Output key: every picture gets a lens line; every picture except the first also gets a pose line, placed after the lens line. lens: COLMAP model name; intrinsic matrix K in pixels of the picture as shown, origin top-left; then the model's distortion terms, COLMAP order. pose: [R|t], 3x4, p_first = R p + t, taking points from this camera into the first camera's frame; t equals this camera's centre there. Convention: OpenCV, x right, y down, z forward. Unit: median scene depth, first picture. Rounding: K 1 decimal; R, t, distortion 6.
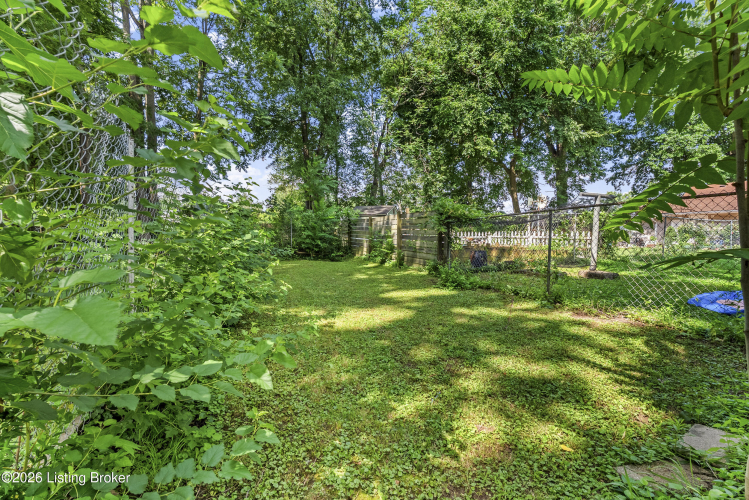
lens RADIAL K [[336.9, 0, 371.7], [0, 336.9, 244.7], [0, 0, 1]] dist [-0.003979, 0.000464]
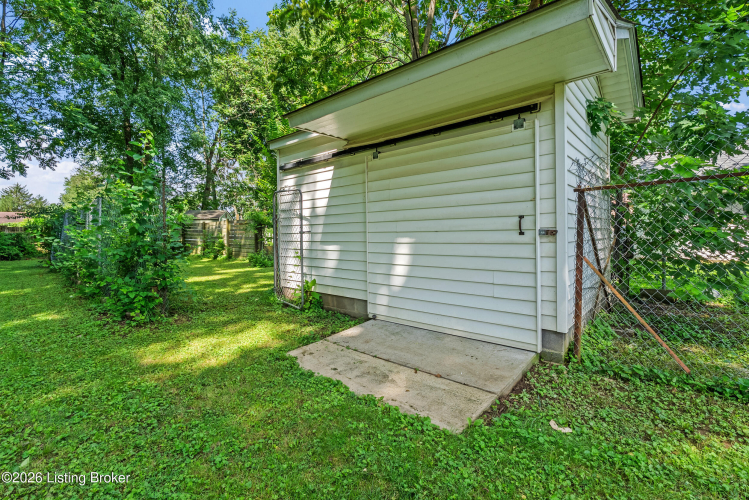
lens RADIAL K [[336.9, 0, 371.7], [0, 336.9, 244.7], [0, 0, 1]] dist [-0.003979, 0.000464]
pose [[0.895451, -0.013317, 0.444961, -0.002416], [0.017803, 0.999824, -0.005905, 0.012154], [-0.444804, 0.013210, 0.895530, -0.235918]]
